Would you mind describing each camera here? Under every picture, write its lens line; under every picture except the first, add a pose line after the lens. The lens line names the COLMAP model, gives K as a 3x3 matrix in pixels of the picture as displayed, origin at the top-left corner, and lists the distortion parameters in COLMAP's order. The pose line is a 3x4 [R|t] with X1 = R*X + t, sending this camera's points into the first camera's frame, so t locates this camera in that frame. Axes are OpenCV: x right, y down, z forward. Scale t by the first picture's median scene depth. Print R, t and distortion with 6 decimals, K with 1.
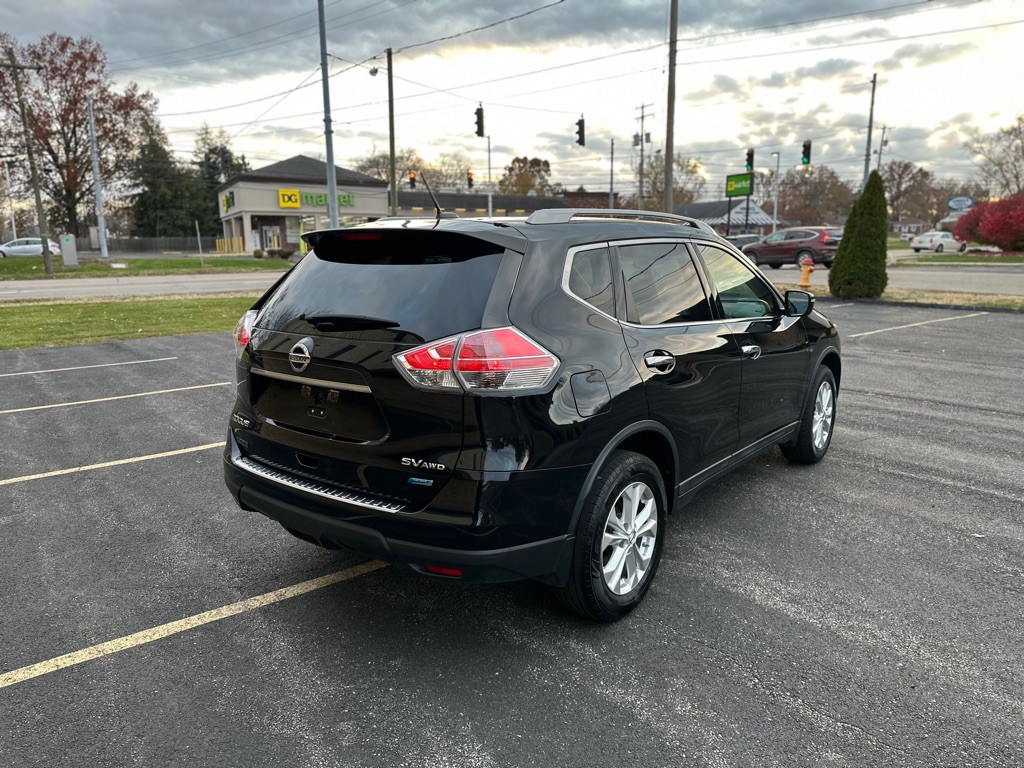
lens RADIAL K [[718.8, 0, 505.6], [0, 718.8, 385.1], [0, 0, 1]] dist [0.027731, -0.030692]
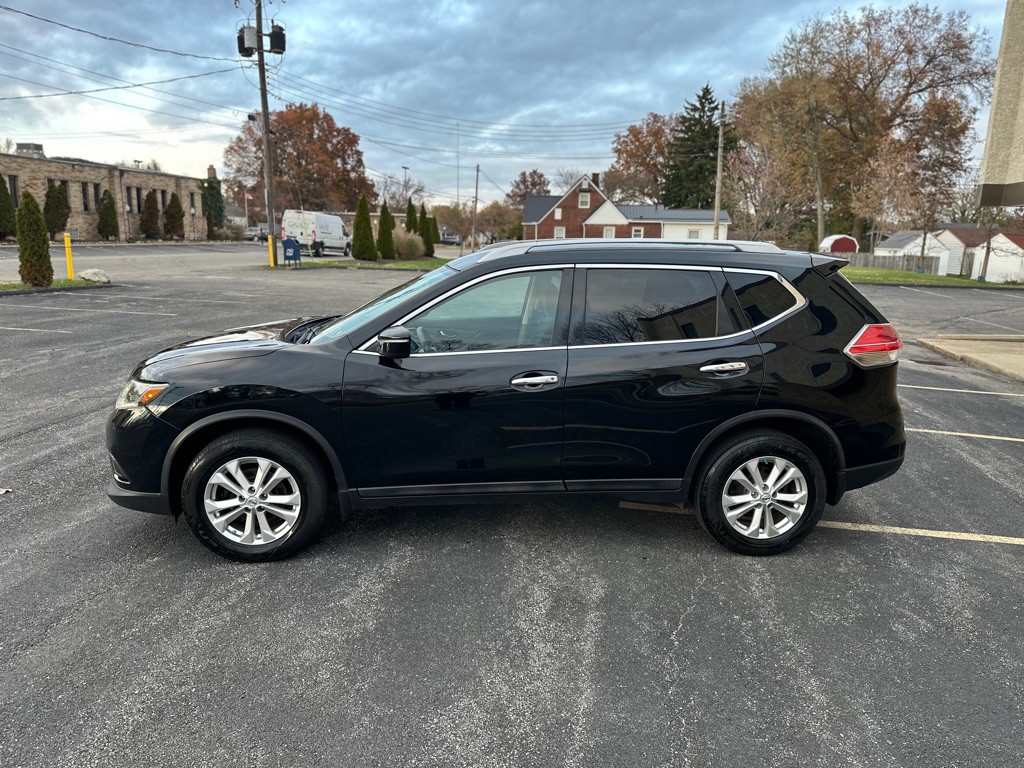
lens RADIAL K [[718.8, 0, 511.0], [0, 718.8, 385.1], [0, 0, 1]] dist [0.027731, -0.030692]
pose [[-0.687884, -0.146772, 0.710826, -0.304943], [0.127235, 0.939792, 0.317177, -0.180582], [-0.714581, 0.308623, -0.627794, 0.858657]]
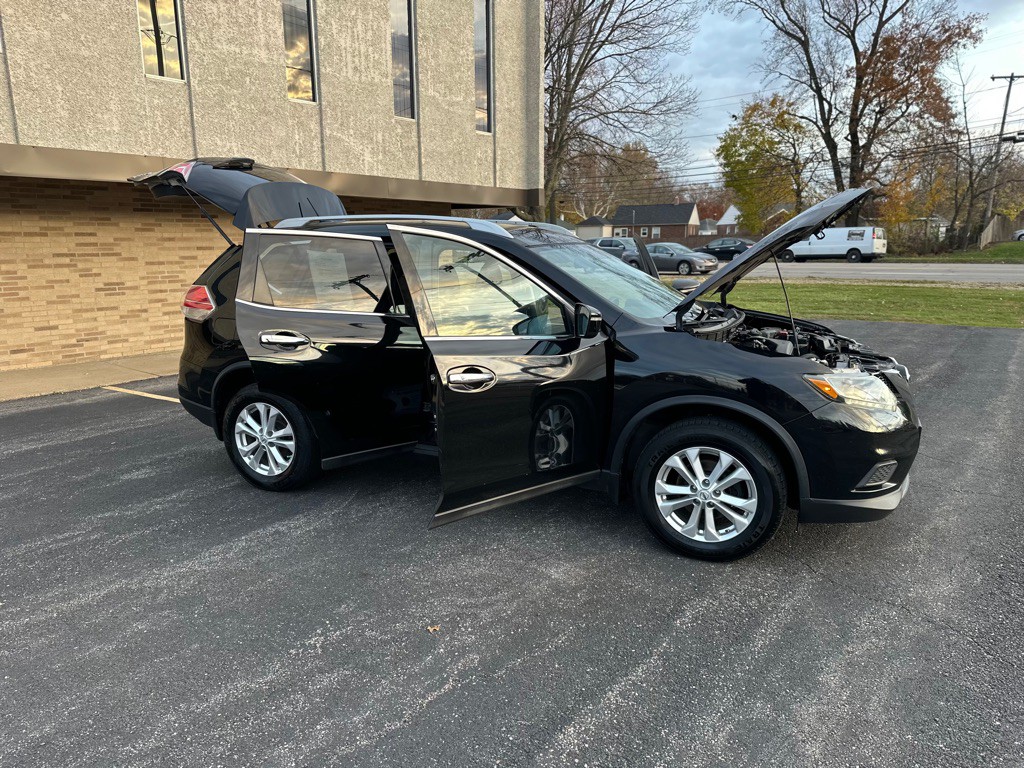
lens RADIAL K [[718.8, 0, 516.2], [0, 718.8, 383.3], [0, 0, 1]] dist [0.027731, -0.030692]
pose [[0.257611, 0.196886, -0.945977, 0.597954], [-0.176527, 0.972133, 0.154258, -0.078674], [0.949987, 0.127252, 0.285188, 0.369774]]
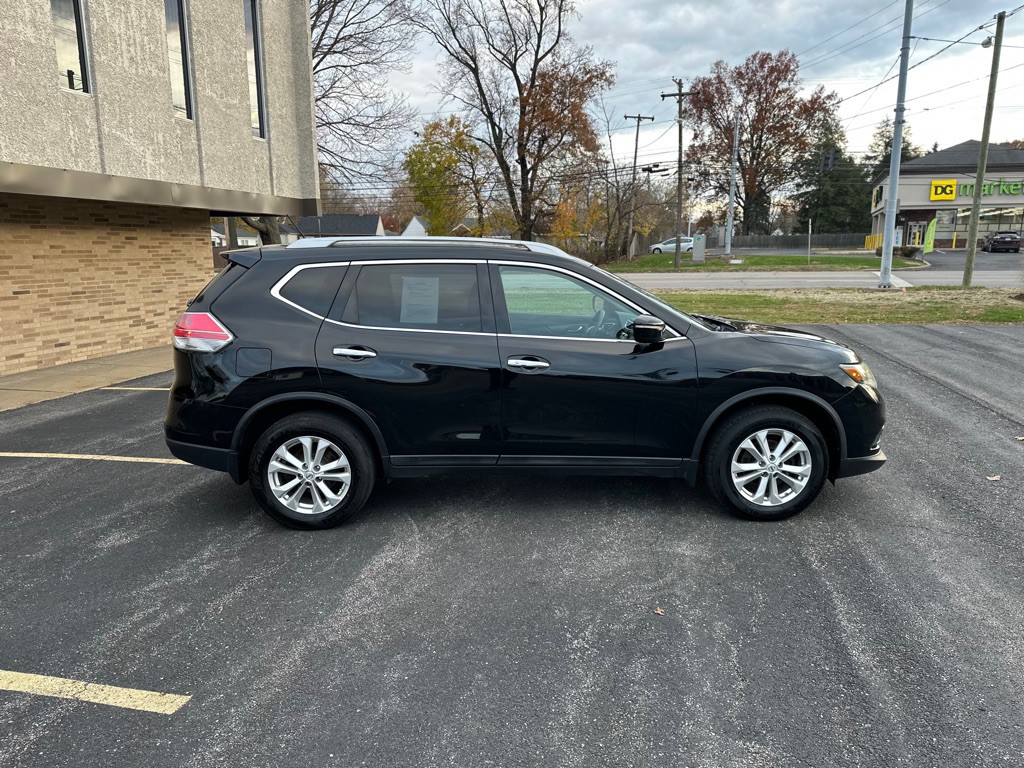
lens RADIAL K [[718.8, 0, 515.9], [0, 718.8, 384.8], [0, 0, 1]] dist [0.027731, -0.030692]
pose [[0.647579, 0.150127, -0.747063, 0.506928], [-0.145920, 0.986688, 0.071793, -0.041264], [0.747896, 0.062520, 0.660865, 0.129028]]
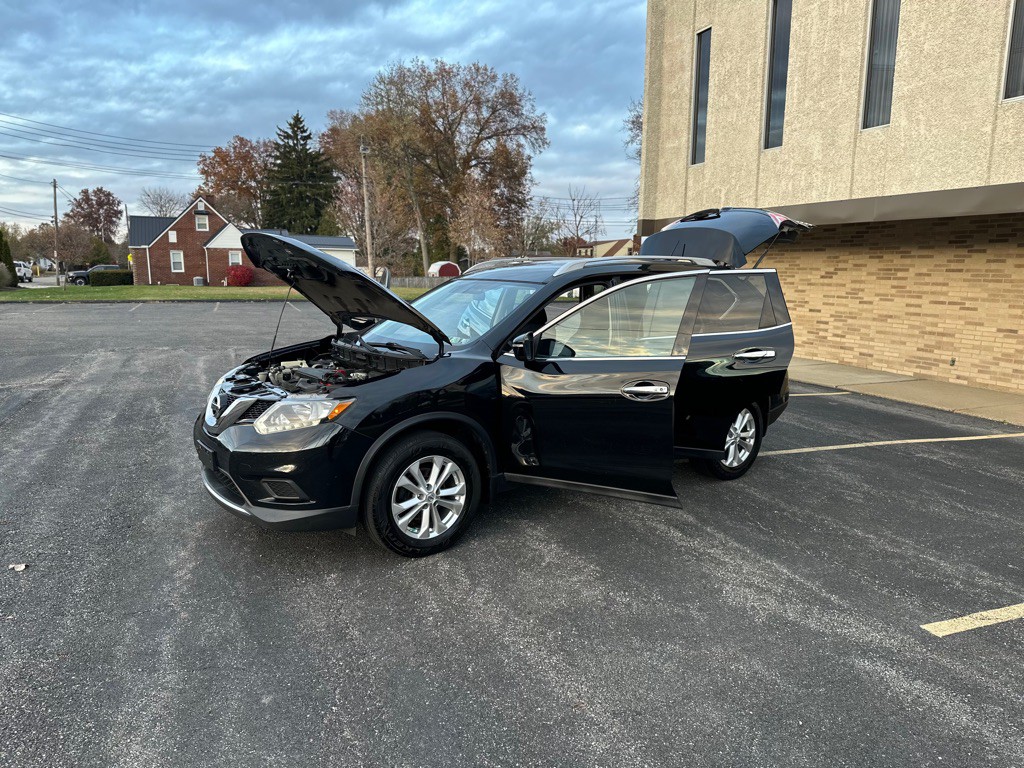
lens RADIAL K [[718.8, 0, 509.1], [0, 718.8, 383.6], [0, 0, 1]] dist [0.027731, -0.030692]
pose [[-0.964409, -0.038046, 0.261664, -0.072071], [0.053130, 0.941528, 0.332720, -0.218502], [-0.259022, 0.334781, -0.905996, 1.100502]]
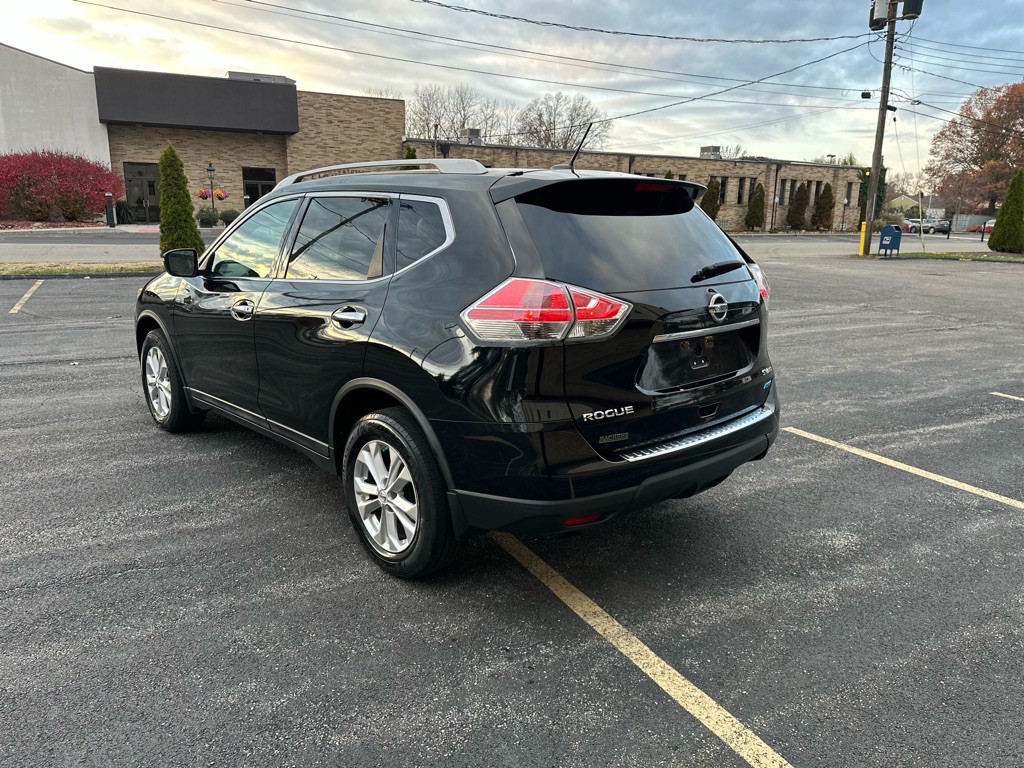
lens RADIAL K [[718.8, 0, 512.0], [0, 718.8, 381.8], [0, 0, 1]] dist [0.027731, -0.030692]
pose [[0.139235, -0.203103, 0.969207, -0.416482], [0.172004, 0.968824, 0.178313, -0.052625], [-0.975207, 0.141880, 0.169829, 0.352314]]
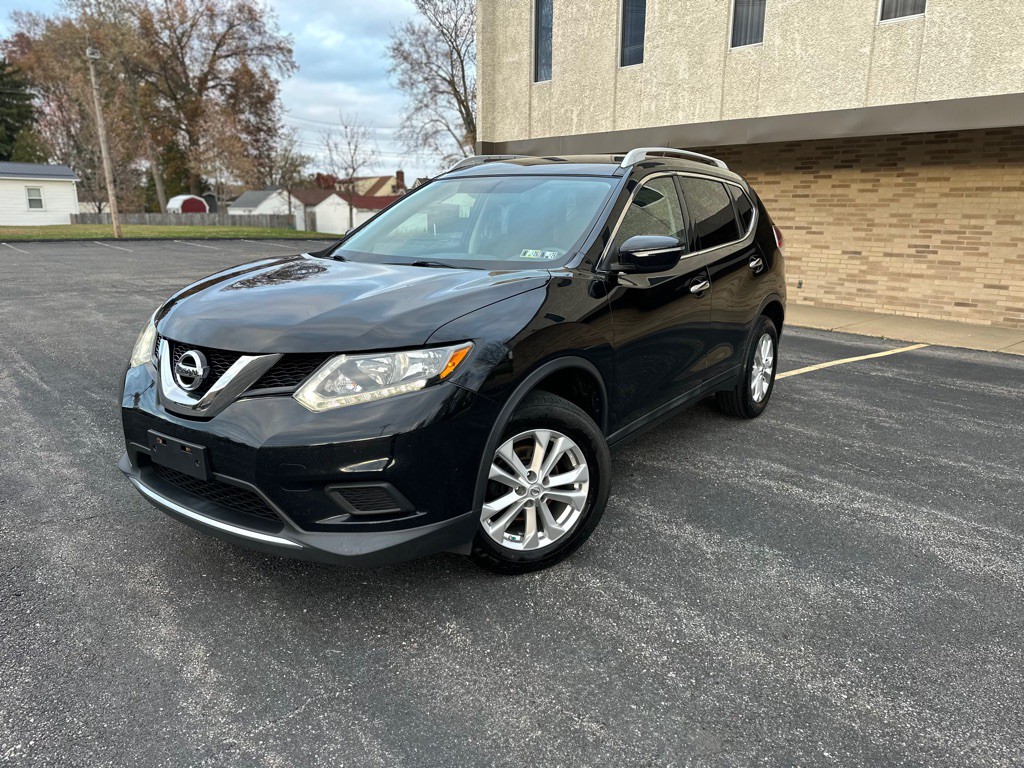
lens RADIAL K [[718.8, 0, 513.5], [0, 718.8, 381.2], [0, 0, 1]] dist [0.027731, -0.030692]
pose [[-0.997309, 0.019307, -0.070729, 0.136269], [-0.011466, 0.911759, 0.410566, -0.170238], [0.072414, 0.410272, -0.909084, 0.987414]]
